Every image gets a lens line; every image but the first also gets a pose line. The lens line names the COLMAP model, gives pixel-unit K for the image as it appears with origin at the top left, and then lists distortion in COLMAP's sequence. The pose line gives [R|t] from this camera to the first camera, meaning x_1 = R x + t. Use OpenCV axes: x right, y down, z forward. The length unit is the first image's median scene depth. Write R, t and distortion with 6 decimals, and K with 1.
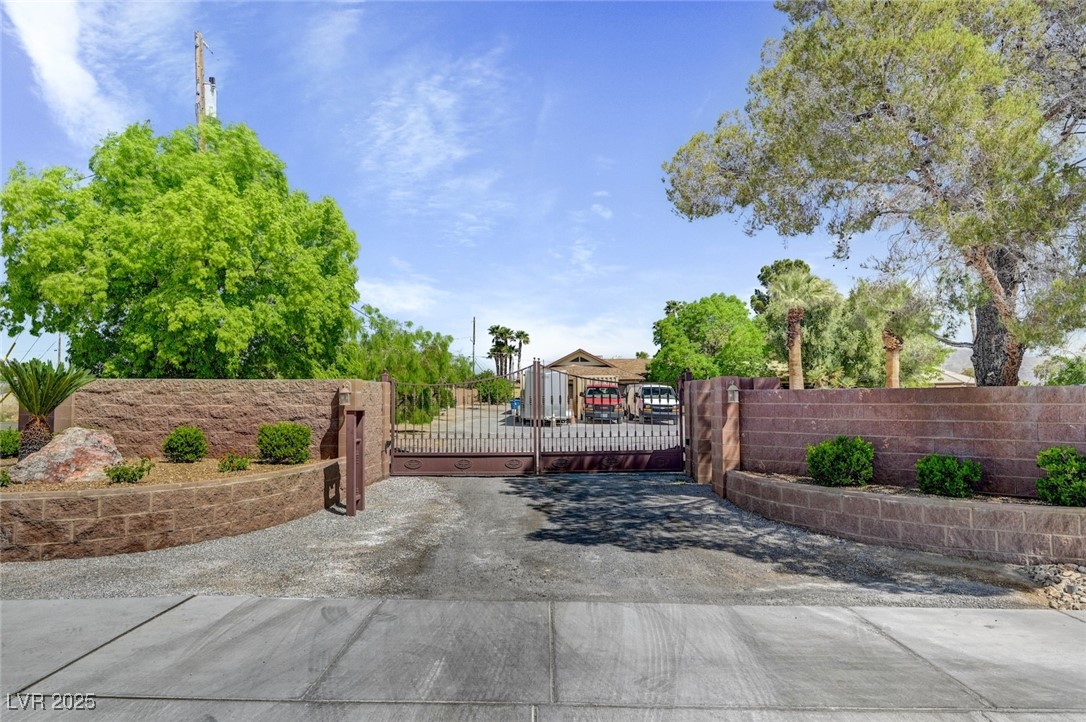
lens RADIAL K [[684.4, 0, 534.9], [0, 684.4, 360.3], [0, 0, 1]] dist [-0.000931, -0.003962]
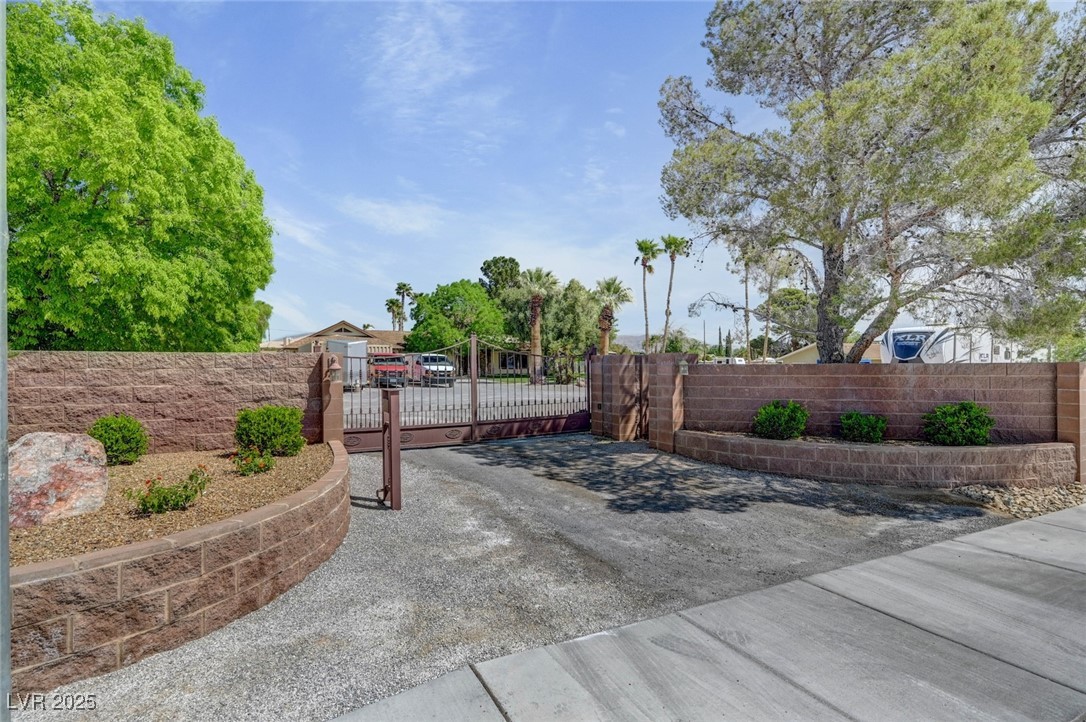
lens RADIAL K [[549.3, 0, 545.0], [0, 549.3, 361.6], [0, 0, 1]] dist [-0.001460, 0.000129]
pose [[0.880033, -0.001173, 0.474912, -0.411322], [-0.024173, 0.998590, 0.047261, -0.001520], [-0.474298, -0.053071, 0.878763, 0.278333]]
